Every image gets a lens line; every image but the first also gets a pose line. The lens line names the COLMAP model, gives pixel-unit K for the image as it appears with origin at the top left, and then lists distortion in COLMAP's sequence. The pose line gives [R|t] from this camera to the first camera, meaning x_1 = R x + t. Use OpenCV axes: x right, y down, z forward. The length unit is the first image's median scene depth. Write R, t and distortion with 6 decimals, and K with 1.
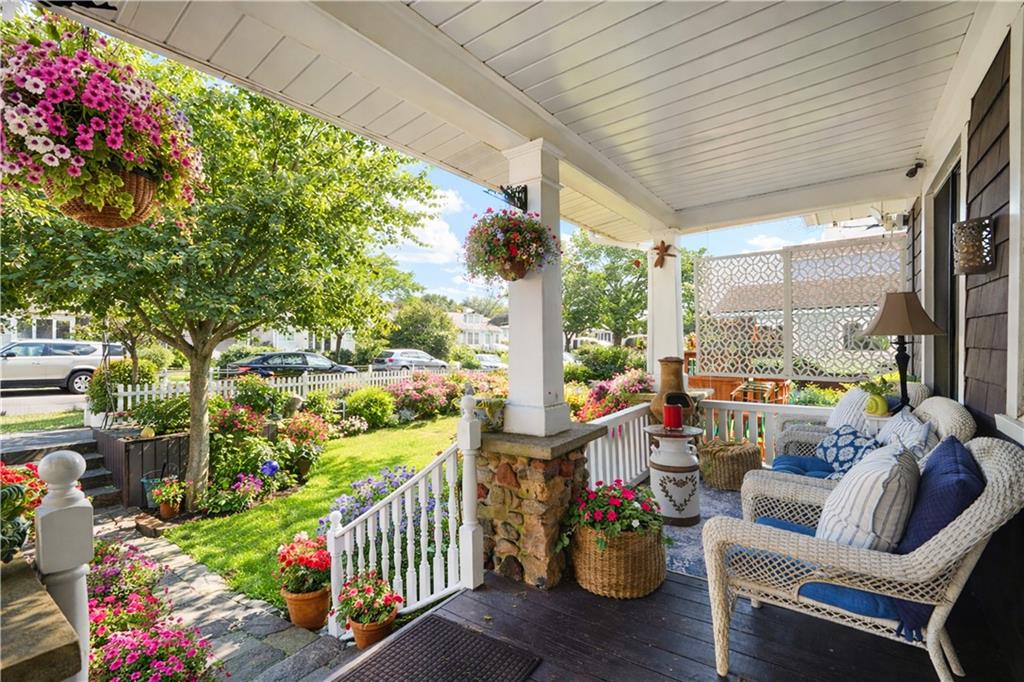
lens RADIAL K [[458.2, 0, 512.0], [0, 458.2, 341.0], [0, 0, 1]] dist [-0.016660, 0.009402]
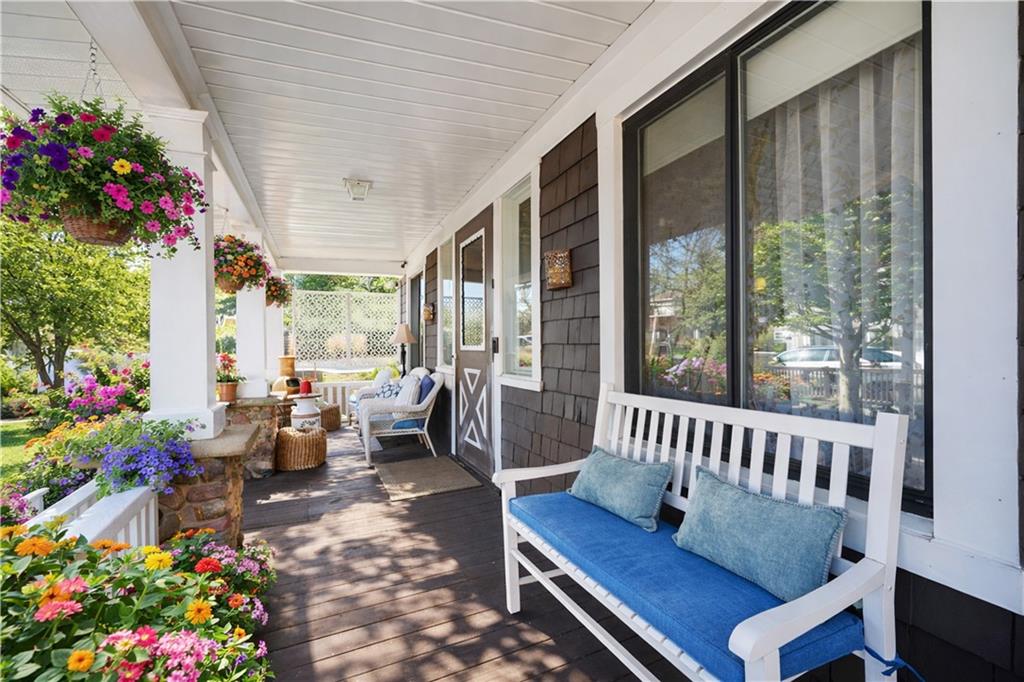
lens RADIAL K [[458.2, 0, 512.0], [0, 458.2, 341.0], [0, 0, 1]] dist [-0.016660, 0.009402]
pose [[0.525049, 0.014583, 0.850947, -0.990337], [0.005729, 0.999770, -0.020669, 0.038614], [-0.851052, 0.015728, 0.524845, -0.813922]]
